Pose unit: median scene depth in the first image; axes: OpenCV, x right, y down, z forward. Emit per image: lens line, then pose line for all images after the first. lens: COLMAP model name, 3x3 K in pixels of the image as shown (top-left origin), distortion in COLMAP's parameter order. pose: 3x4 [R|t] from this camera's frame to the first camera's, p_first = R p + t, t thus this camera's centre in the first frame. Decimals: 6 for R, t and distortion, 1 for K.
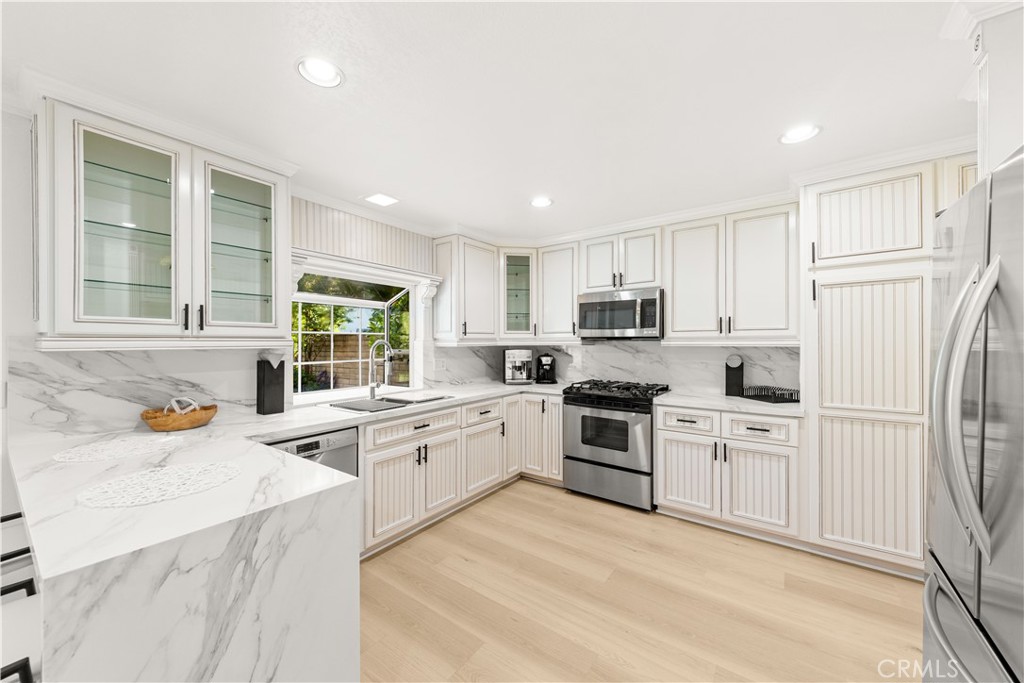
lens RADIAL K [[386.9, 0, 512.0], [0, 386.9, 341.5], [0, 0, 1]] dist [-0.002569, -0.000419]
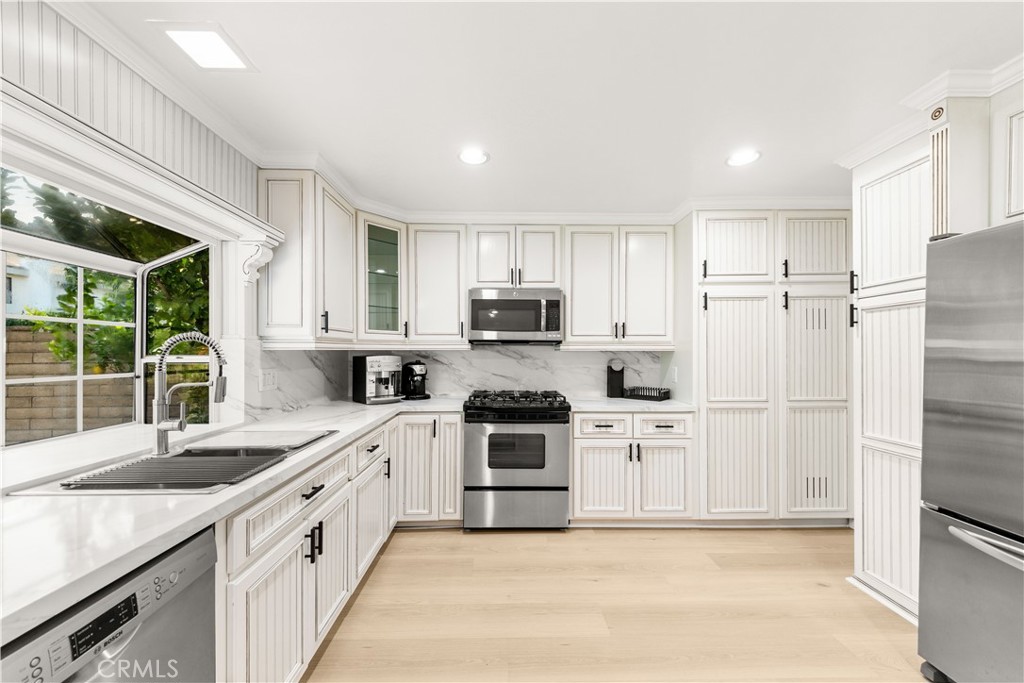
lens RADIAL K [[386.2, 0, 511.4], [0, 386.2, 352.4], [0, 0, 1]] dist [0.024678, -0.011631]
pose [[0.787158, 0.004027, 0.616738, -0.277599], [-0.003000, 0.999992, -0.002700, 0.017744], [-0.616744, 0.000275, 0.787164, 0.303358]]
